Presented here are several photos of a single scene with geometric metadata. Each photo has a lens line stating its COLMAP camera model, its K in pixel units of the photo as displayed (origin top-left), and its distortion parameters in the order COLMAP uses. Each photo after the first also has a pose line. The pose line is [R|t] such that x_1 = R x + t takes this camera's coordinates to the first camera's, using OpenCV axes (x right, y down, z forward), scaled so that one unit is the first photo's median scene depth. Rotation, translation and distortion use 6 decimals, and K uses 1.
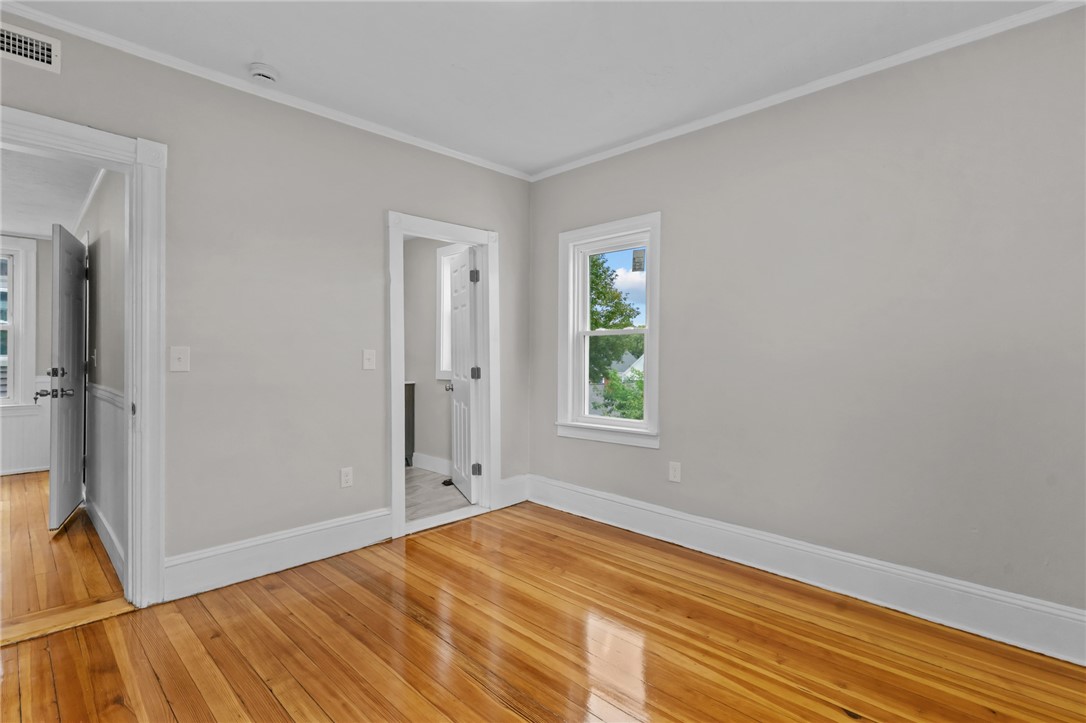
lens RADIAL K [[524.6, 0, 532.3], [0, 524.6, 361.2], [0, 0, 1]] dist [-0.000413, -0.000042]
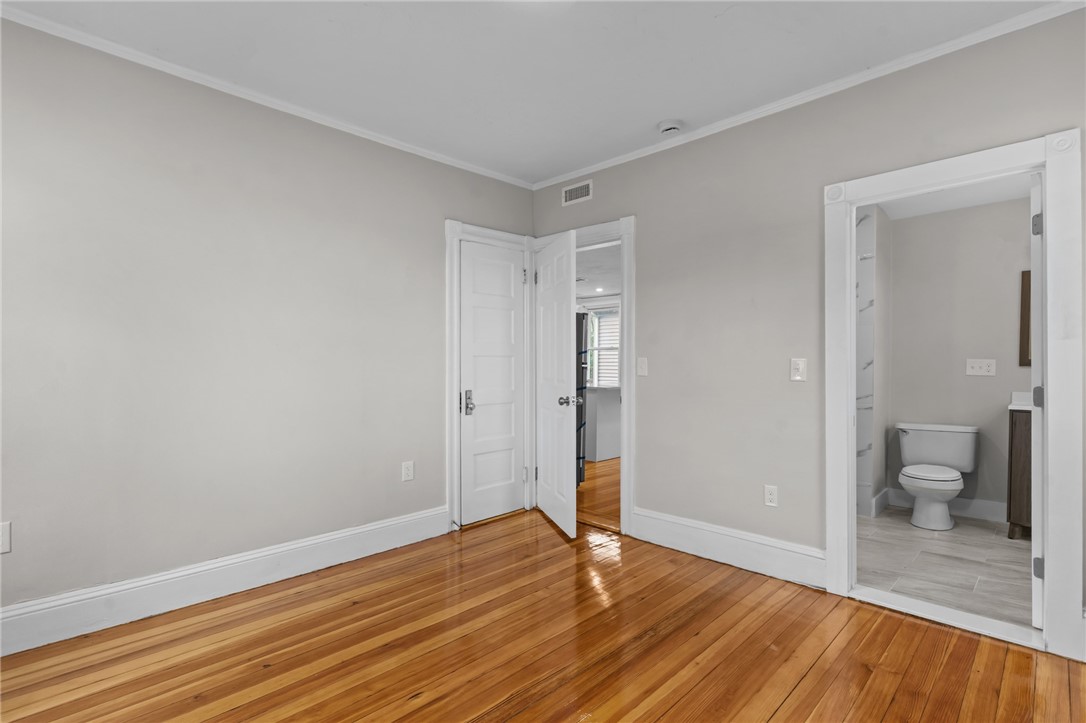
lens RADIAL K [[519.3, 0, 548.4], [0, 519.3, 375.8], [0, 0, 1]] dist [0.003834, 0.000044]
pose [[0.016282, 0.020175, -0.999664, 0.609831], [-0.014735, 0.999693, 0.019936, -0.003721], [0.999759, 0.014406, 0.016574, 0.645332]]
